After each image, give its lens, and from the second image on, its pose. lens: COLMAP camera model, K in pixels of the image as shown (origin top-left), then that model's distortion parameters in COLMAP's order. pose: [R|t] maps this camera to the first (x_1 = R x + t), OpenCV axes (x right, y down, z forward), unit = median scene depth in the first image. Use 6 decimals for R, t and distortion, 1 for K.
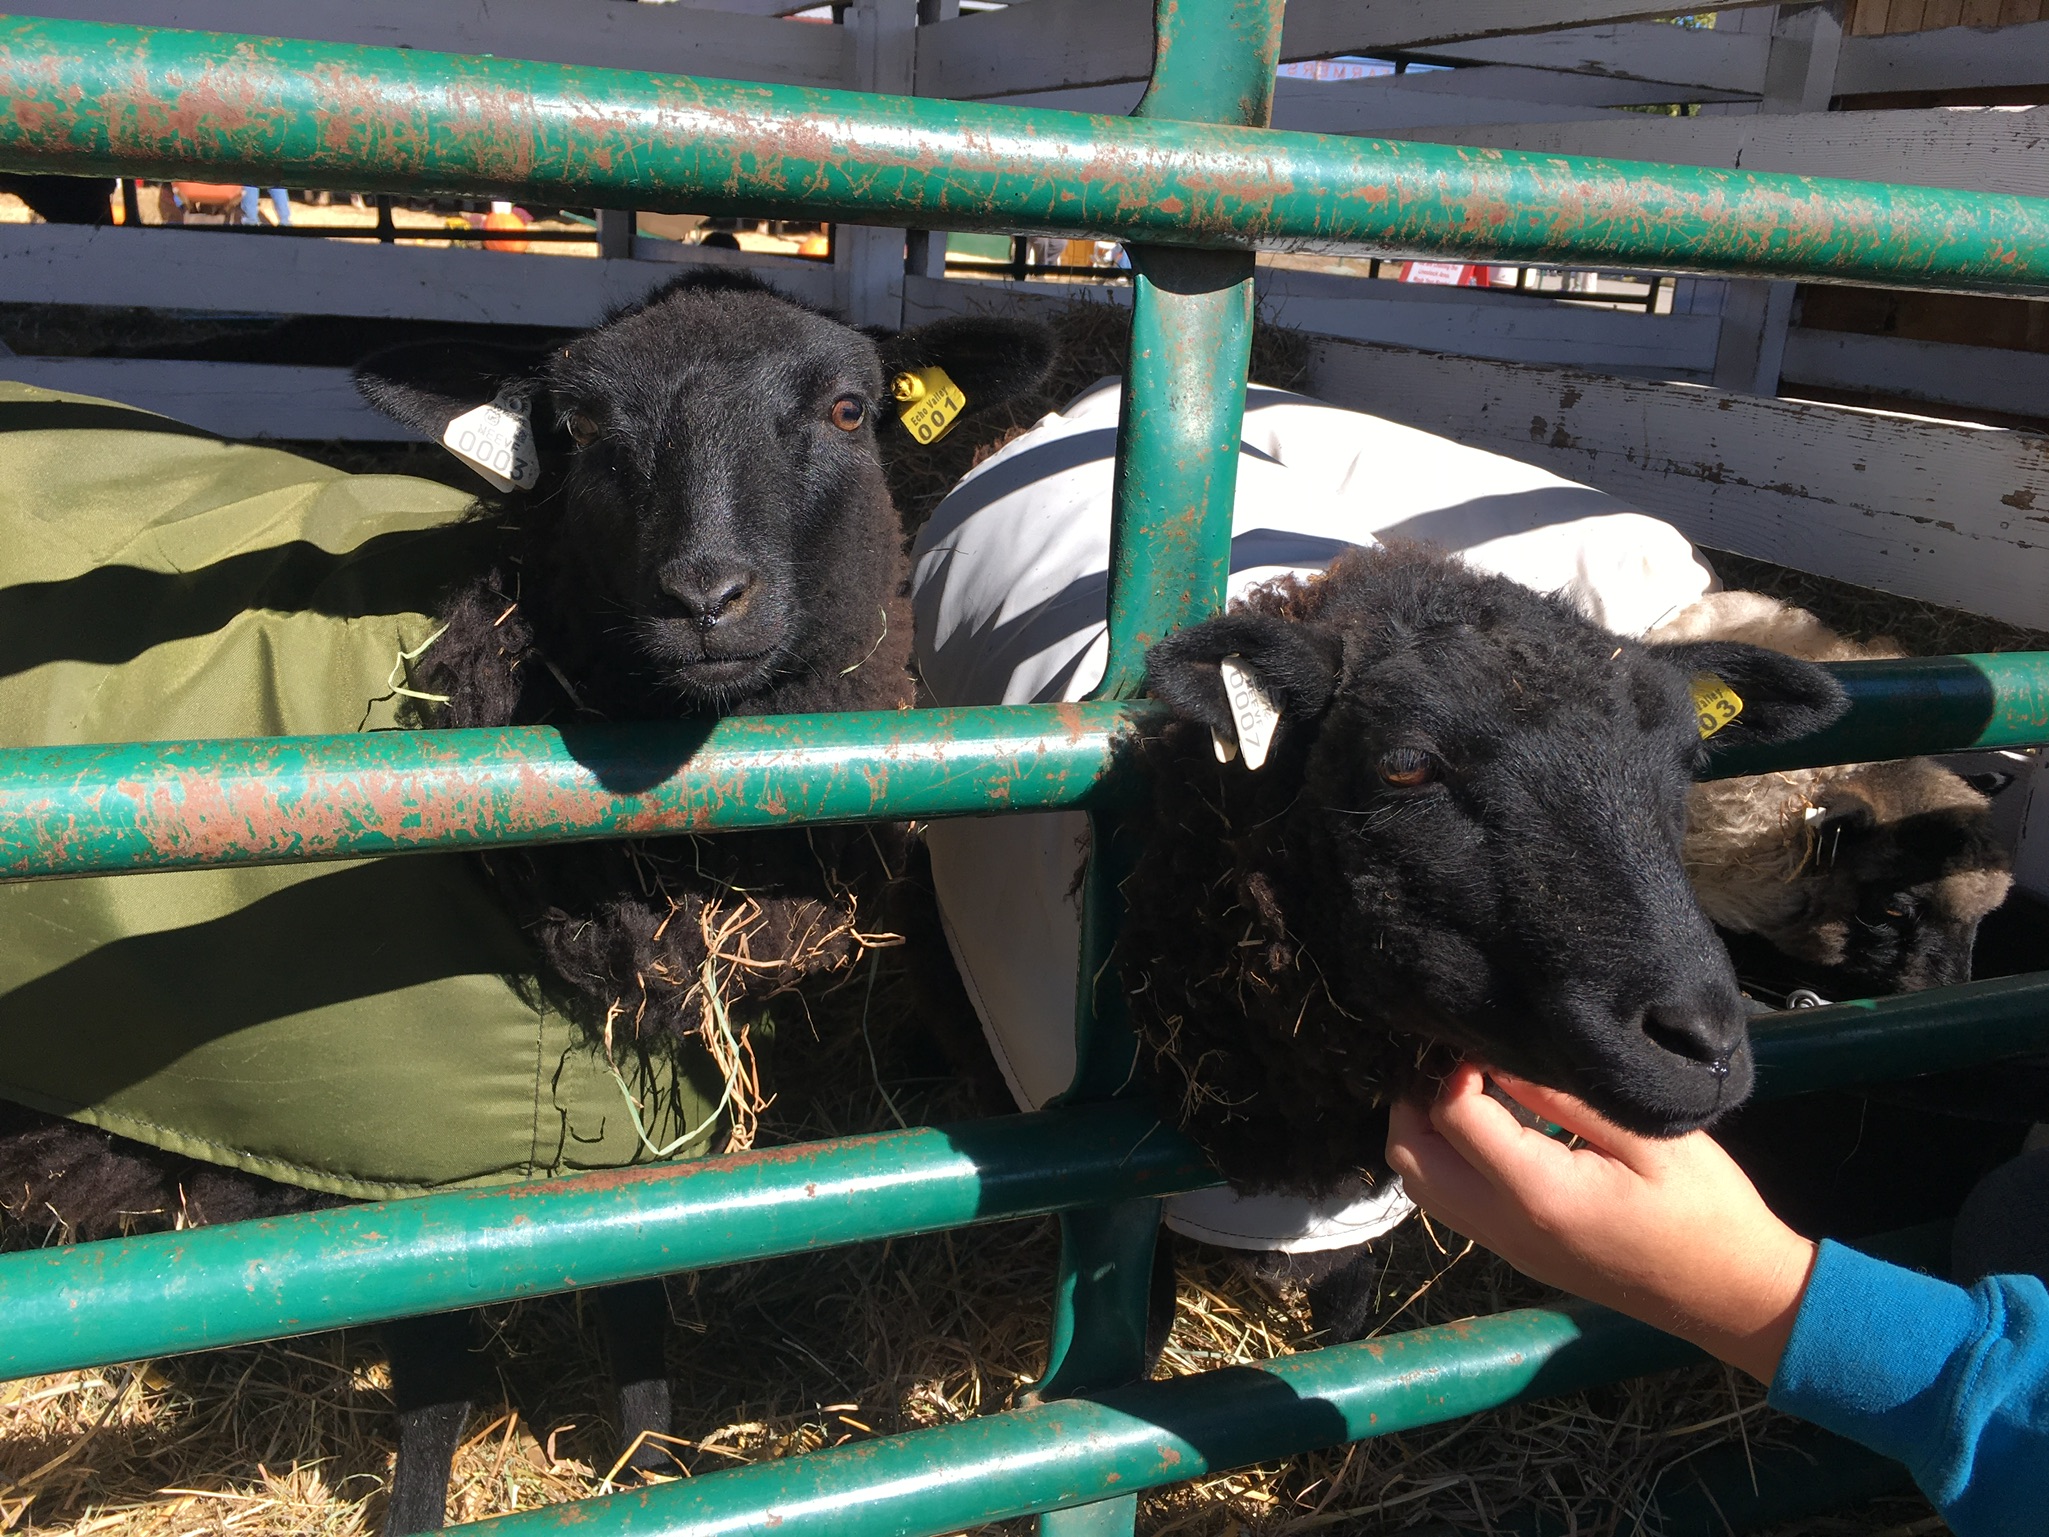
lens RADIAL K [[1740.6, 0, 1027.0], [0, 1740.6, 778.8], [0, 0, 1]] dist [0.008648, -0.023314]
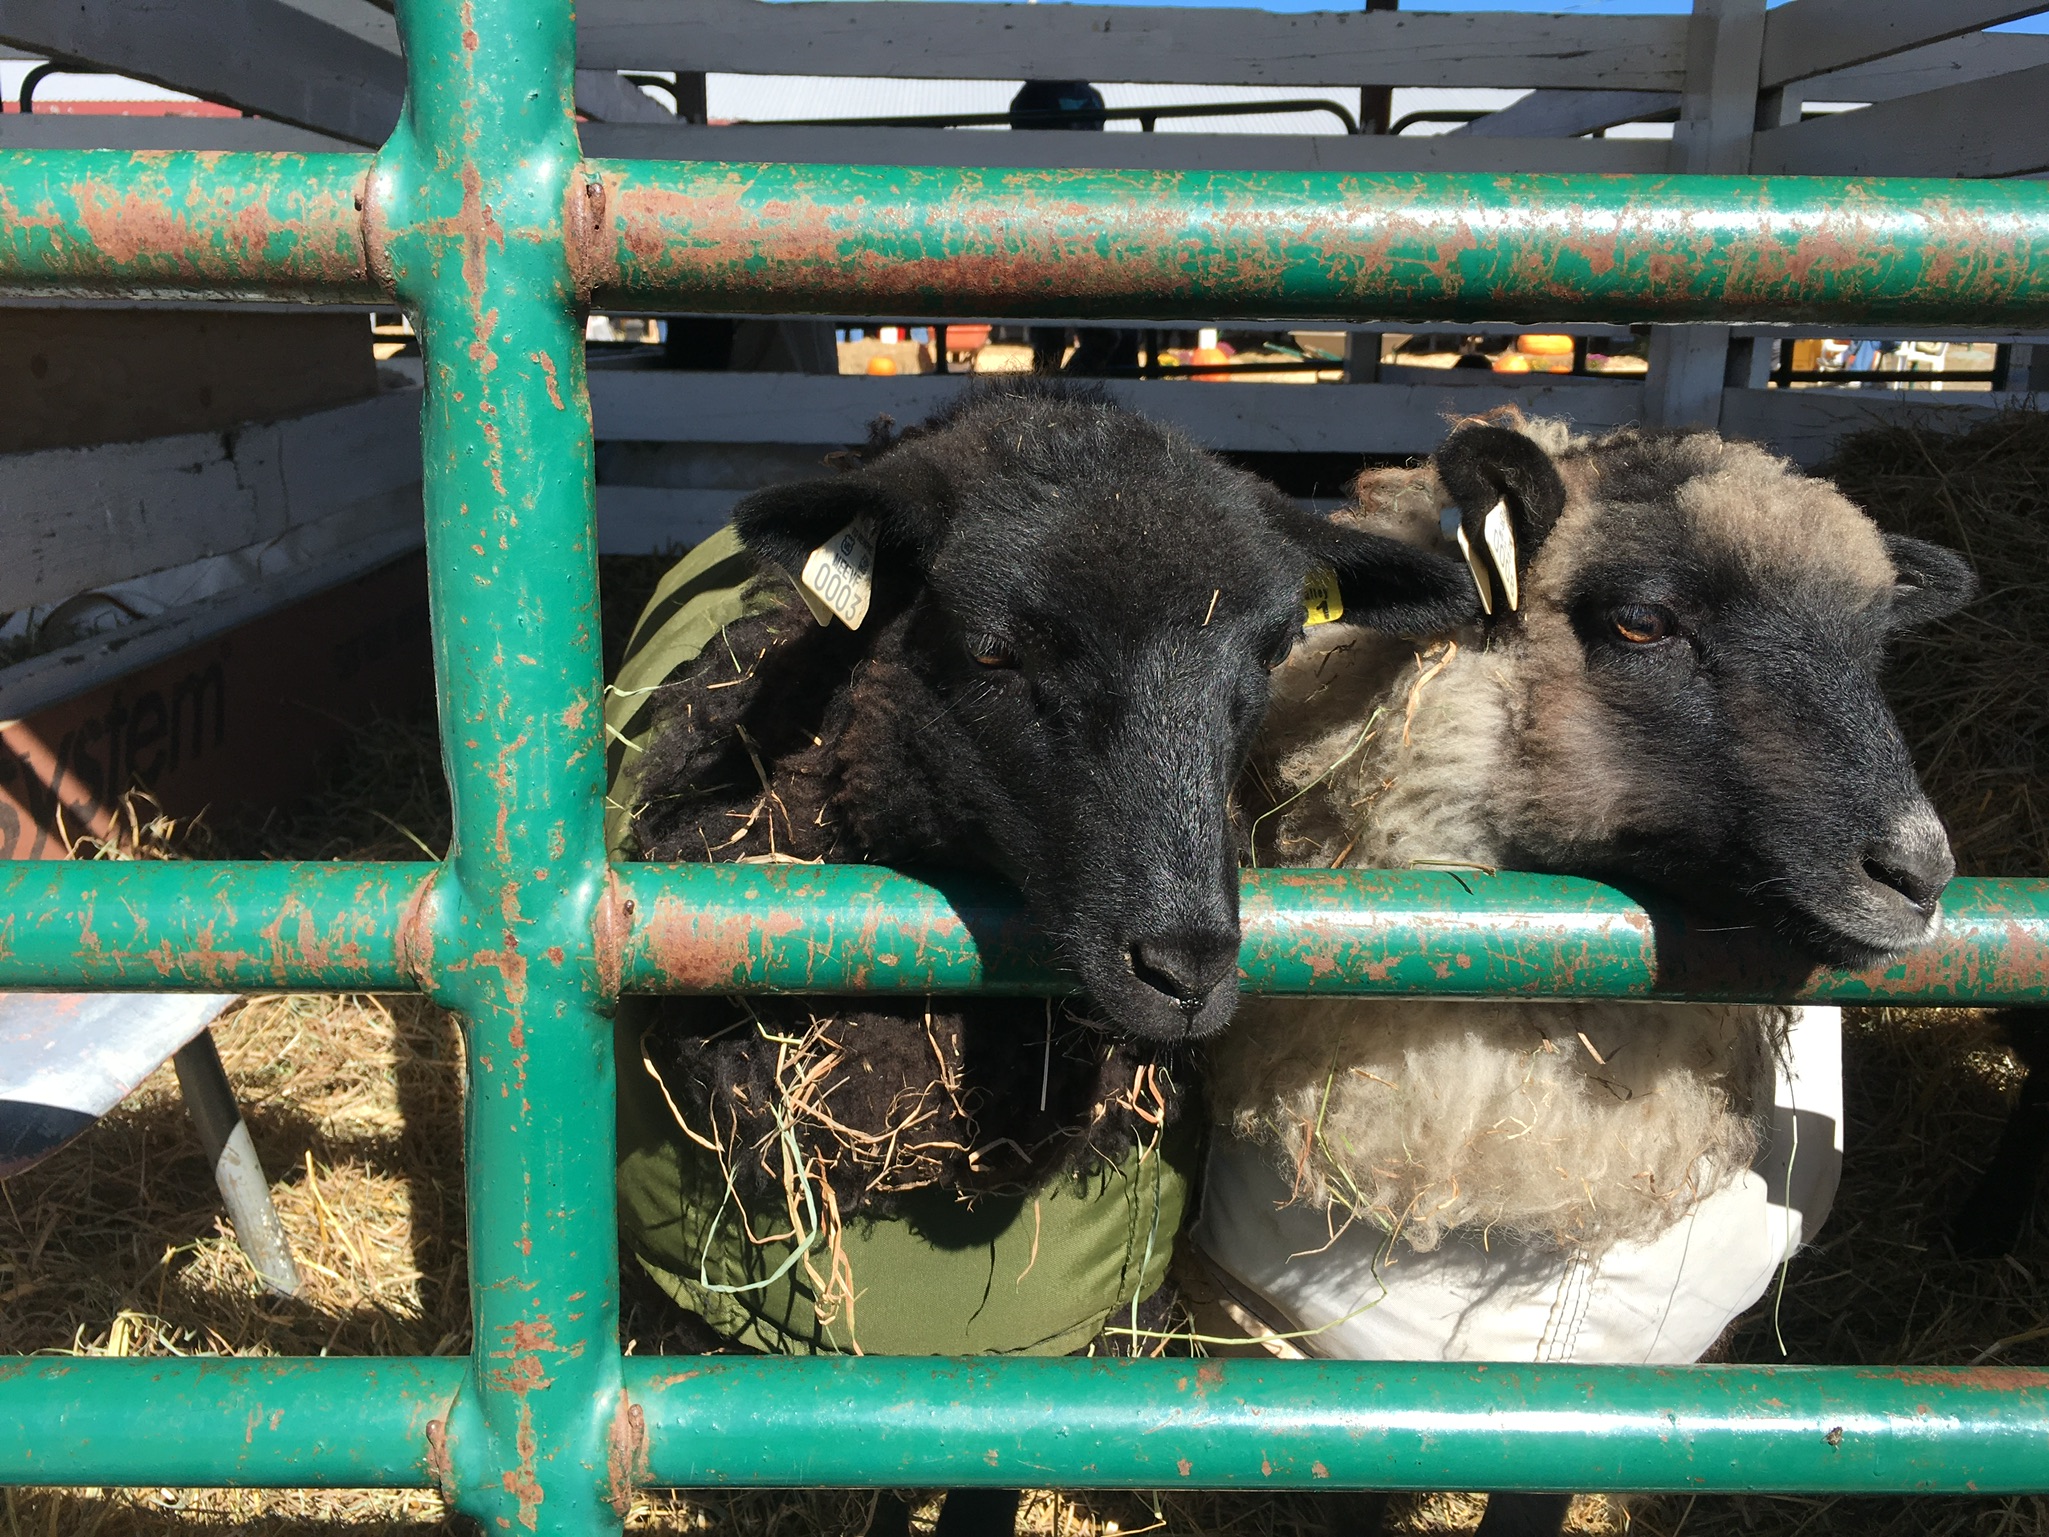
lens RADIAL K [[1740.6, 0, 1023.8], [0, 1740.6, 761.7], [0, 0, 1]] dist [0.008648, -0.023314]
pose [[0.924811, 0.042057, -0.378095, -0.481321], [-0.070392, 0.995626, -0.061432, 0.001878], [0.373857, 0.083428, 0.923726, -0.071109]]
